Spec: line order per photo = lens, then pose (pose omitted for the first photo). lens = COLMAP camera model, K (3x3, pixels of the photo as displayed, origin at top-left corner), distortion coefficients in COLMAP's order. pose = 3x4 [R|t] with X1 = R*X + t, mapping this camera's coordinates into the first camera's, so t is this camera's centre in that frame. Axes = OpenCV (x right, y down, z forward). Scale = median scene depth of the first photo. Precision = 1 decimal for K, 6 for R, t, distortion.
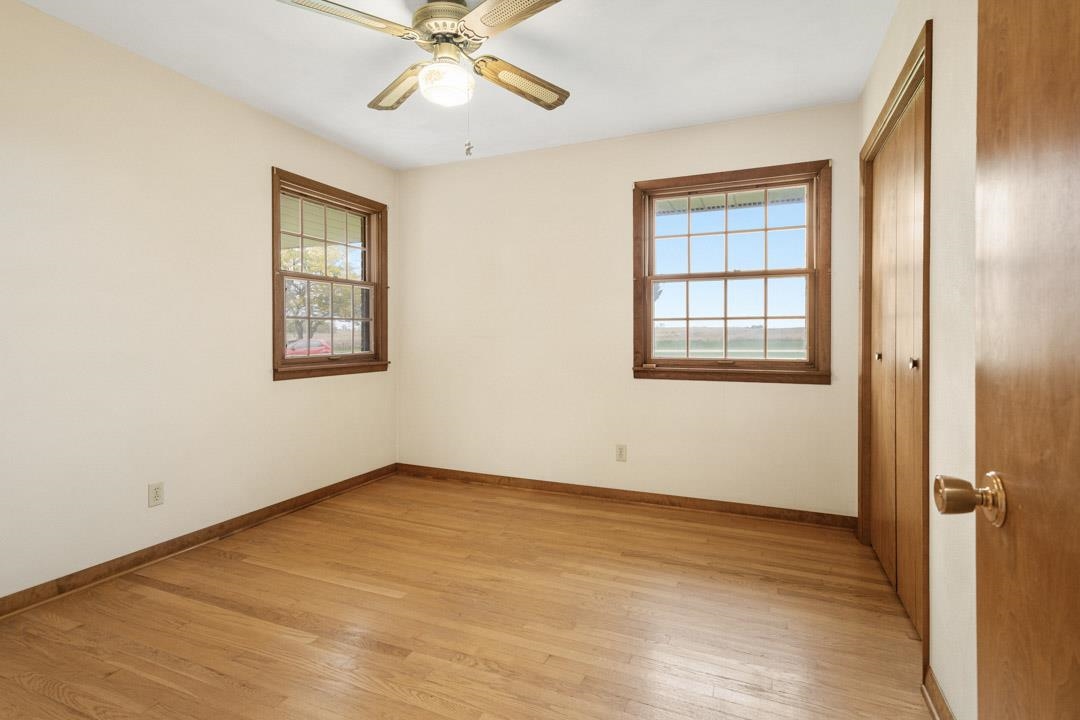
lens RADIAL K [[526.1, 0, 542.2], [0, 526.1, 338.1], [0, 0, 1]] dist [-0.001567, 0.000088]
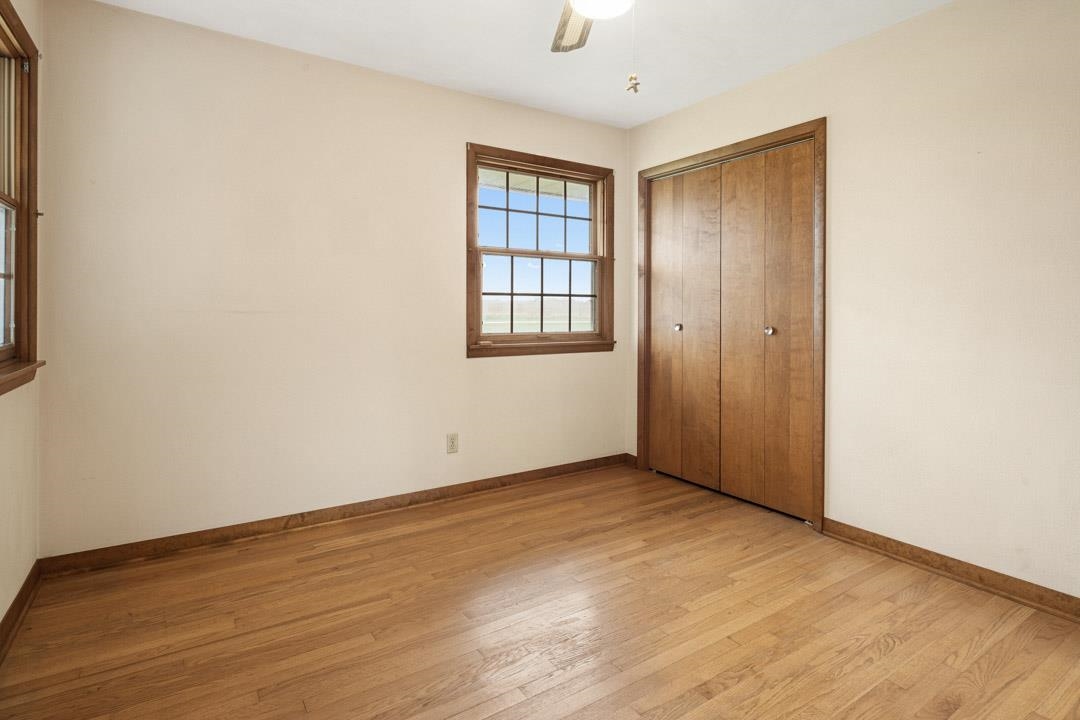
lens RADIAL K [[542.1, 0, 522.5], [0, 542.1, 312.8], [0, 0, 1]] dist [-0.001016, 0.000035]
pose [[0.562826, 0.007138, 0.826545, -0.604749], [0.001629, 0.999951, -0.009745, 0.009486], [-0.826574, 0.006831, 0.562787, 0.441201]]
